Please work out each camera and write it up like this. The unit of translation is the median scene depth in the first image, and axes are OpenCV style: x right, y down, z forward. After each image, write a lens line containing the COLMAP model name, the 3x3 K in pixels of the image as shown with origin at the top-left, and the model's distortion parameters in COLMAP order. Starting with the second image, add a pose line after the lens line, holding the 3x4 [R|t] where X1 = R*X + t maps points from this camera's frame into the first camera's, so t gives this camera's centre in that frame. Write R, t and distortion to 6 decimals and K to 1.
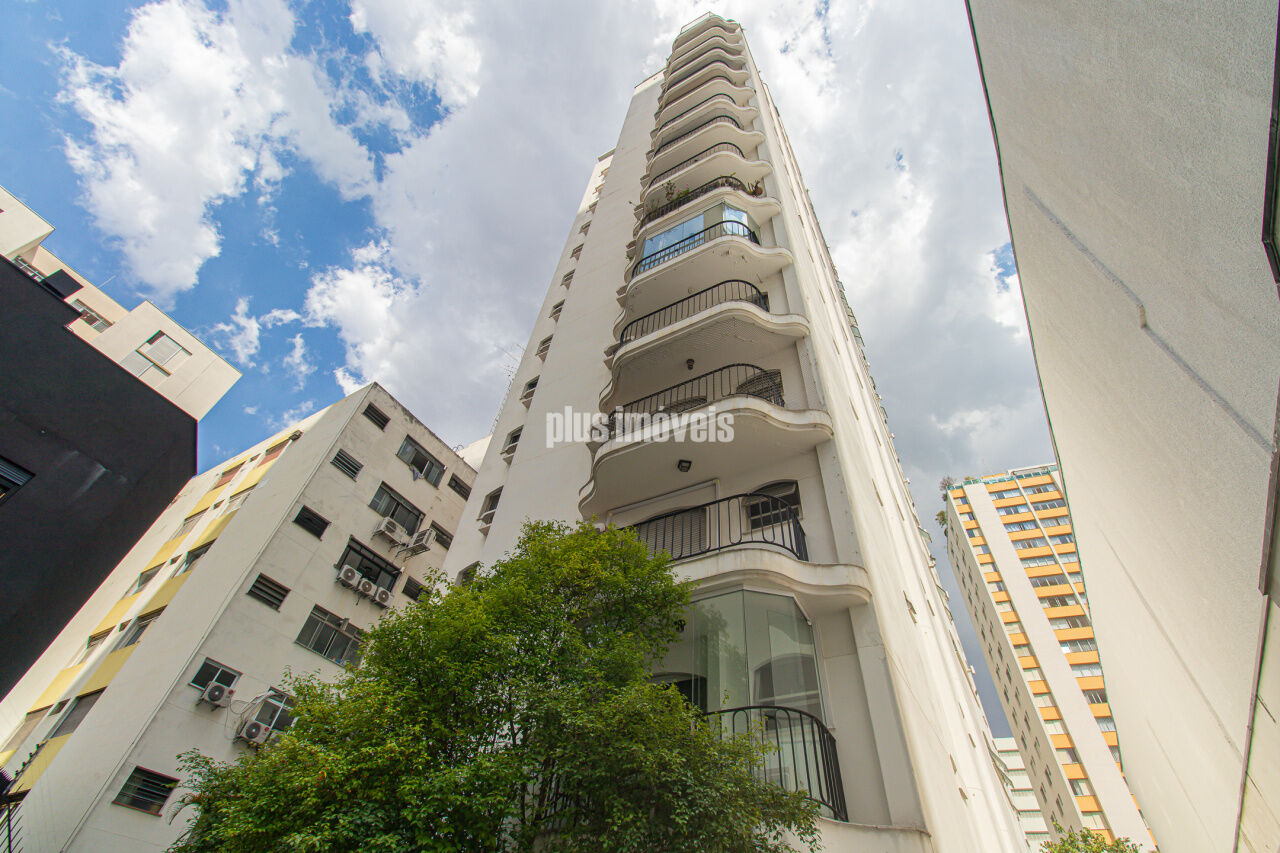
lens RADIAL K [[593.0, 0, 651.7], [0, 593.0, 421.3], [0, 0, 1]] dist [0.003504, 0.000210]
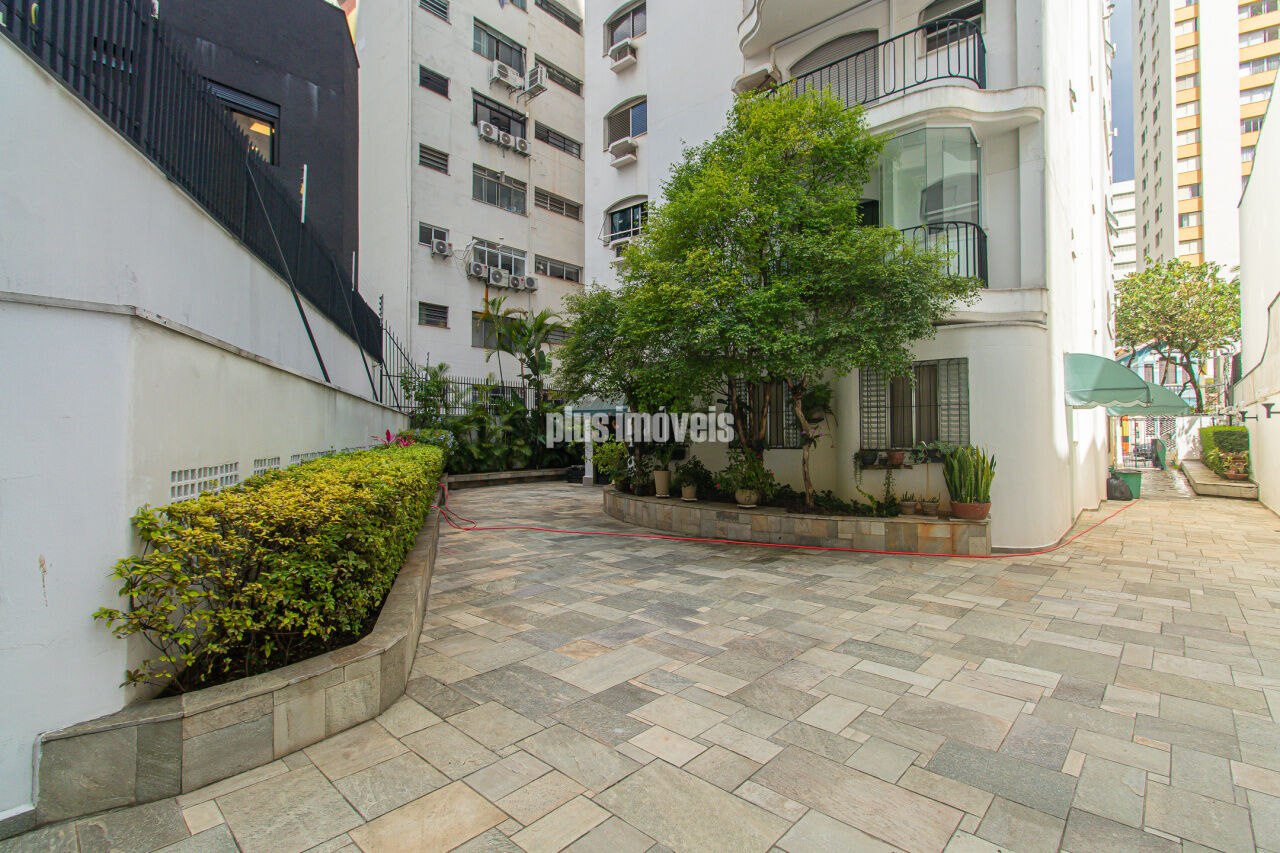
lens RADIAL K [[593.0, 0, 651.7], [0, 593.0, 421.3], [0, 0, 1]] dist [0.003504, 0.000210]
pose [[0.980715, -0.067469, -0.183427, -0.064051], [0.178464, 0.691749, 0.699738, -0.074609], [0.079675, -0.718979, 0.690450, -0.088071]]
